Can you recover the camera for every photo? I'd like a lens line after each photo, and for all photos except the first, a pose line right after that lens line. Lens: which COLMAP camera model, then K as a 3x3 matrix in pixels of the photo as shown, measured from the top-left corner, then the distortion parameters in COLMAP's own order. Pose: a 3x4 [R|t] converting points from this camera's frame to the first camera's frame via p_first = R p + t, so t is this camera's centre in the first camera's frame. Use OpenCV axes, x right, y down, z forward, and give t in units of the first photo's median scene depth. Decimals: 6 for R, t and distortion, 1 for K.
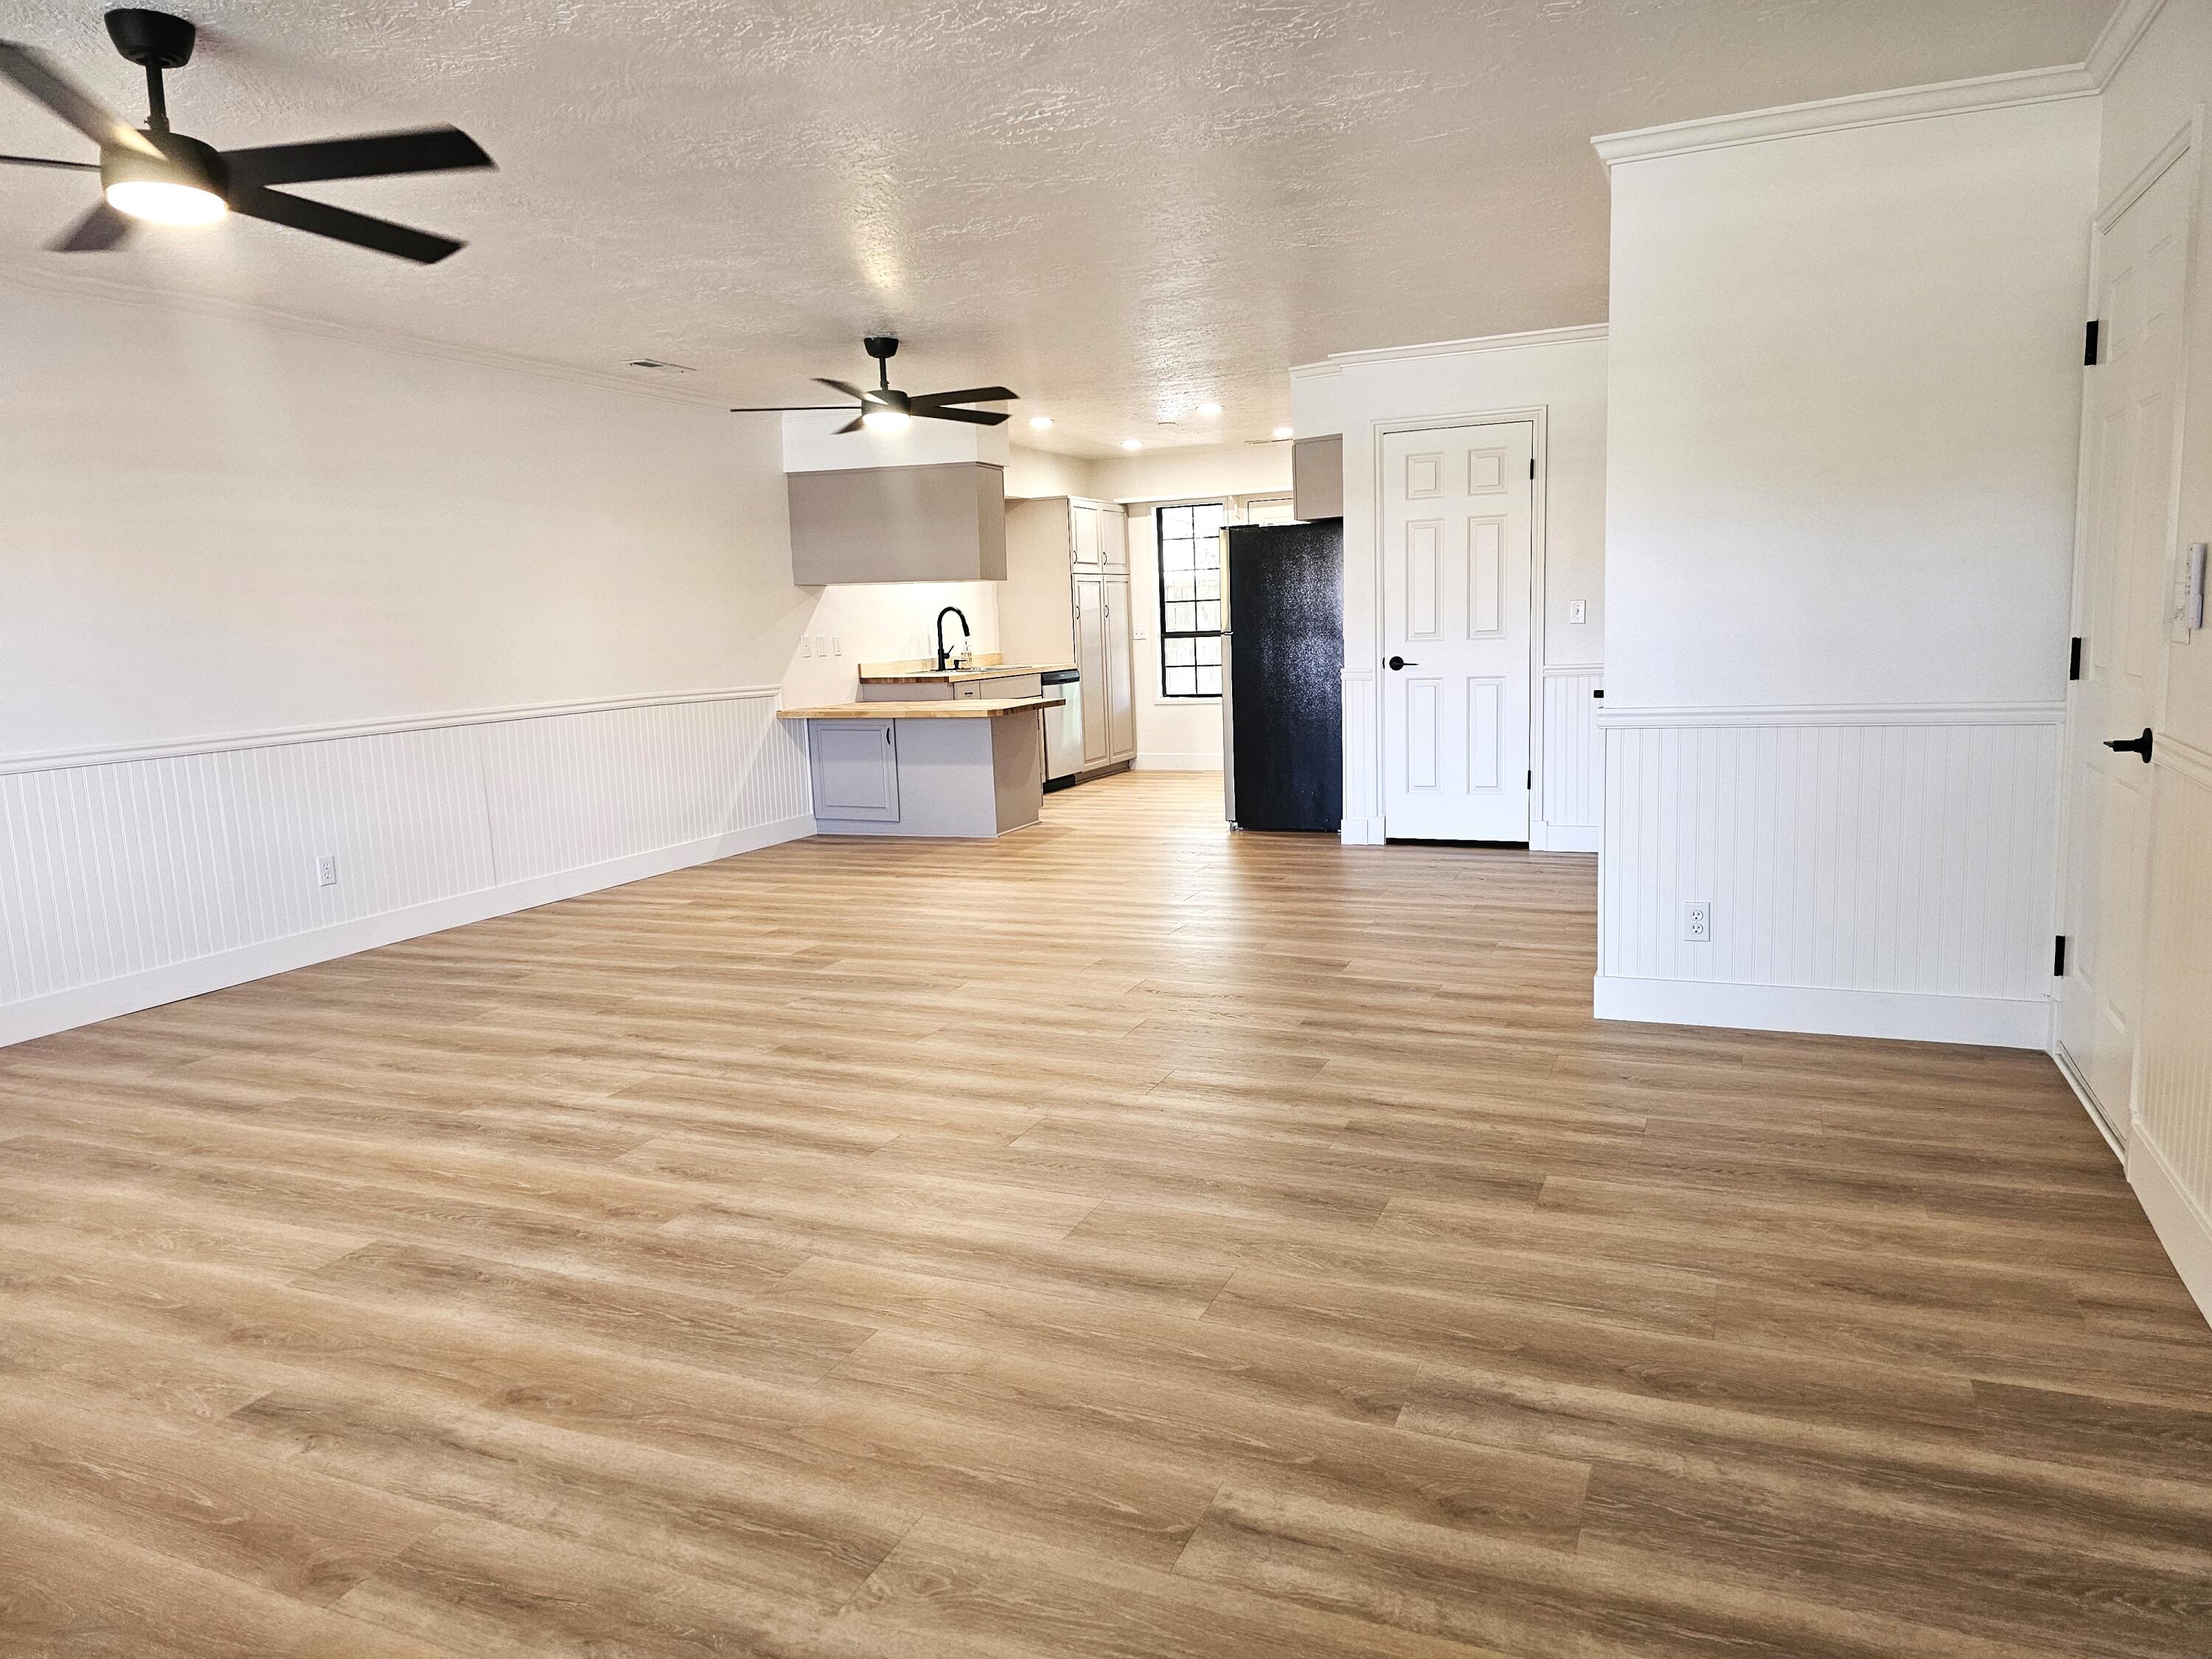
lens RADIAL K [[1445.2, 0, 1126.3], [0, 1445.2, 827.6], [0, 0, 1]] dist [0.038532, -0.023765]
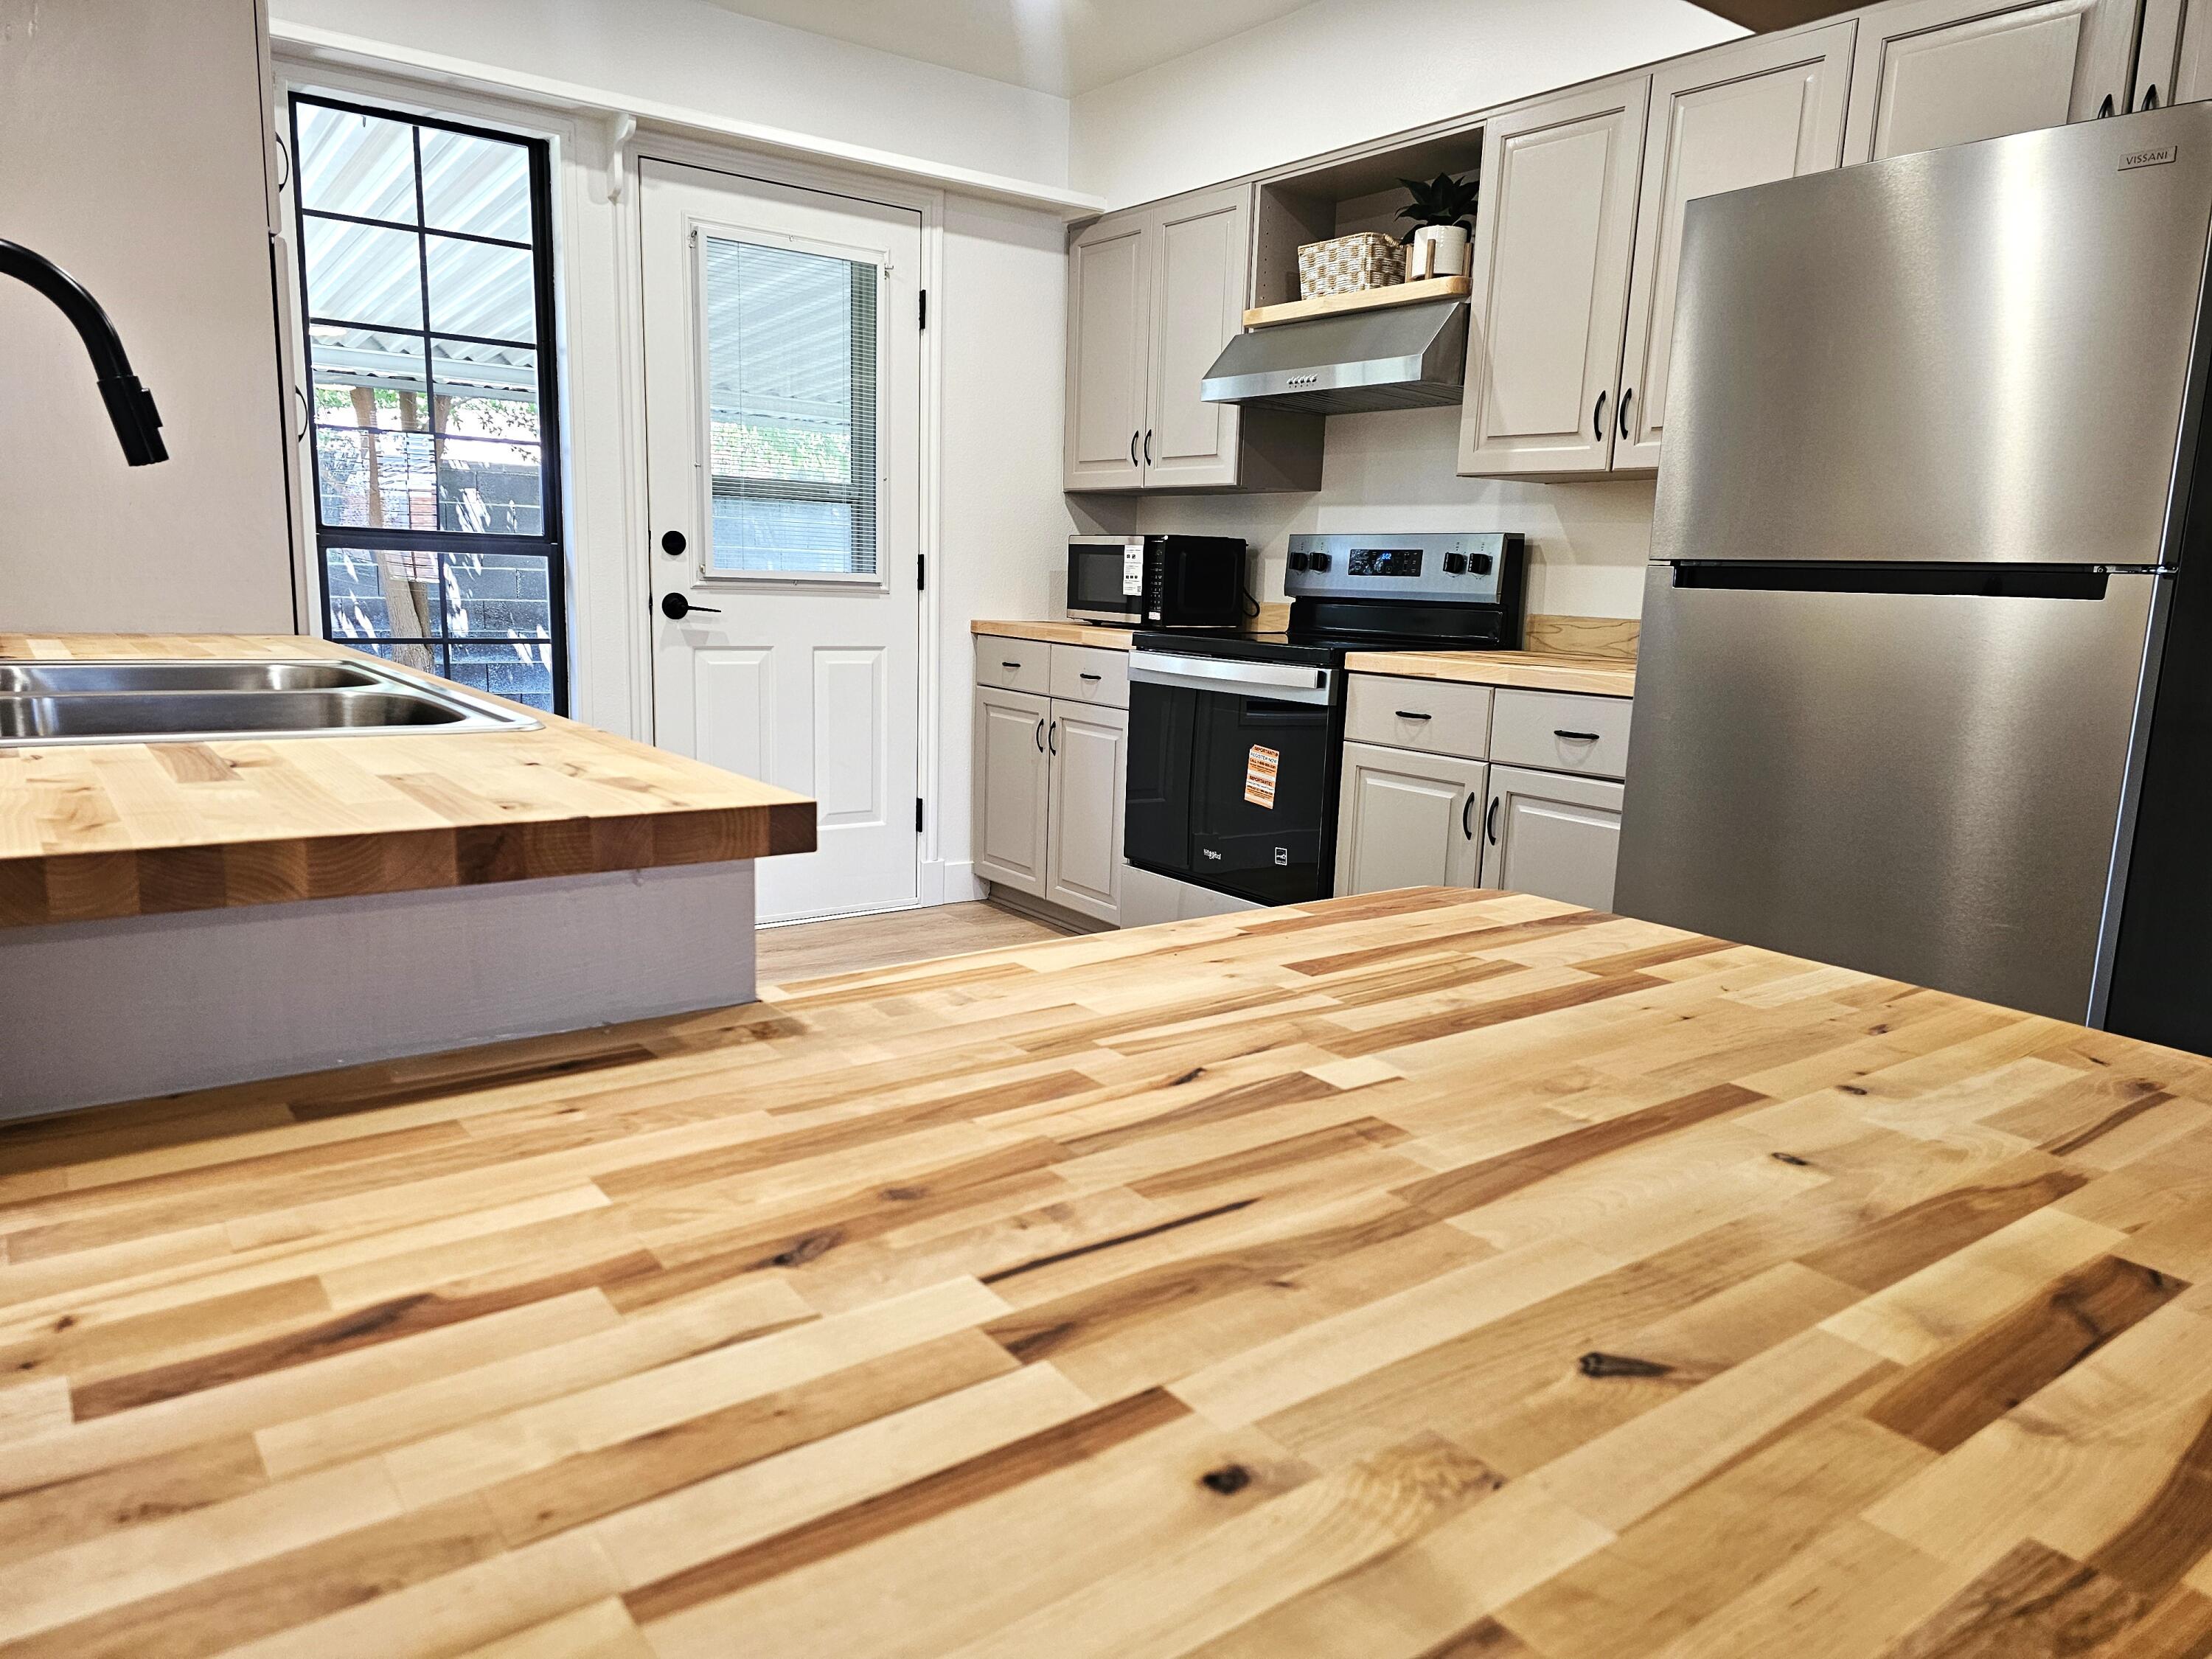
lens RADIAL K [[1507.7, 0, 1113.2], [0, 1507.7, 847.8], [0, 0, 1]] dist [0.031292, -0.026512]
pose [[0.509873, -0.101767, 0.854209, -0.502443], [0.070033, 0.994592, 0.076689, -0.244018], [-0.857394, 0.020722, 0.514242, 2.081829]]
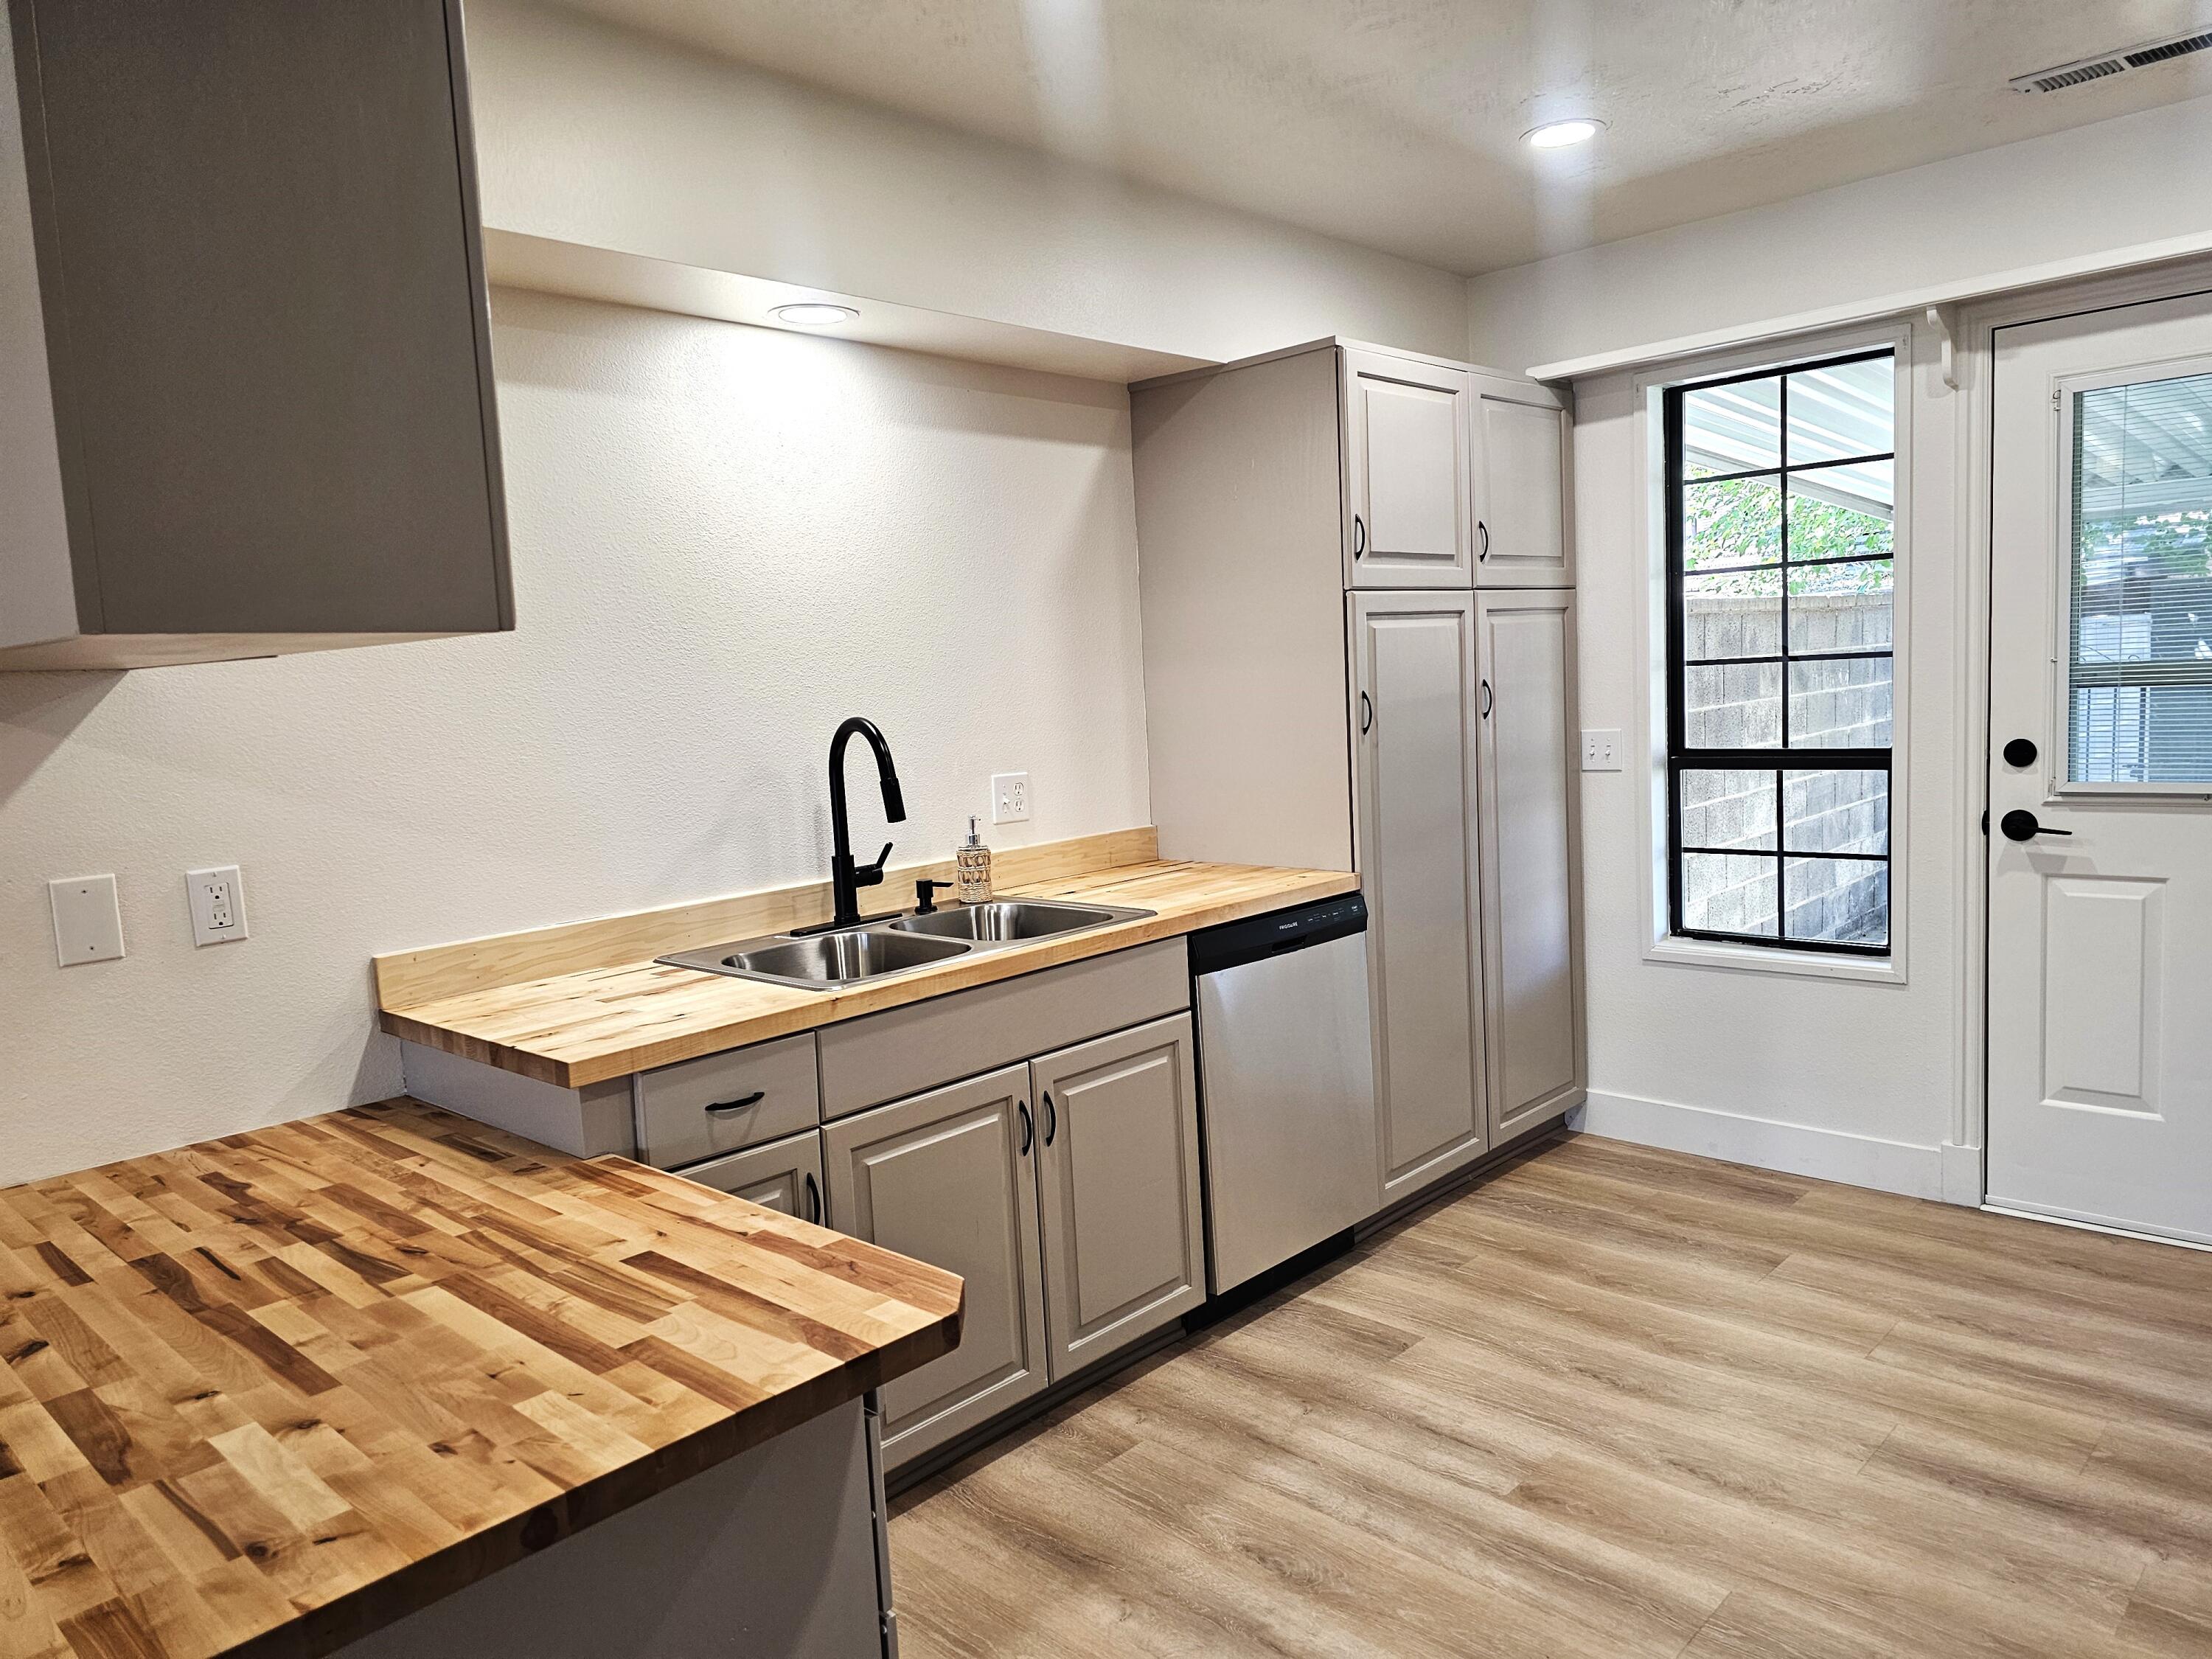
lens RADIAL K [[1507.7, 0, 1067.9], [0, 1507.7, 829.2], [0, 0, 1]] dist [0.031292, -0.026512]
pose [[0.927570, 0.026633, -0.372699, 0.078017], [-0.034938, 0.999269, -0.015546, -0.316951], [0.372013, 0.027441, 0.927822, 1.834446]]
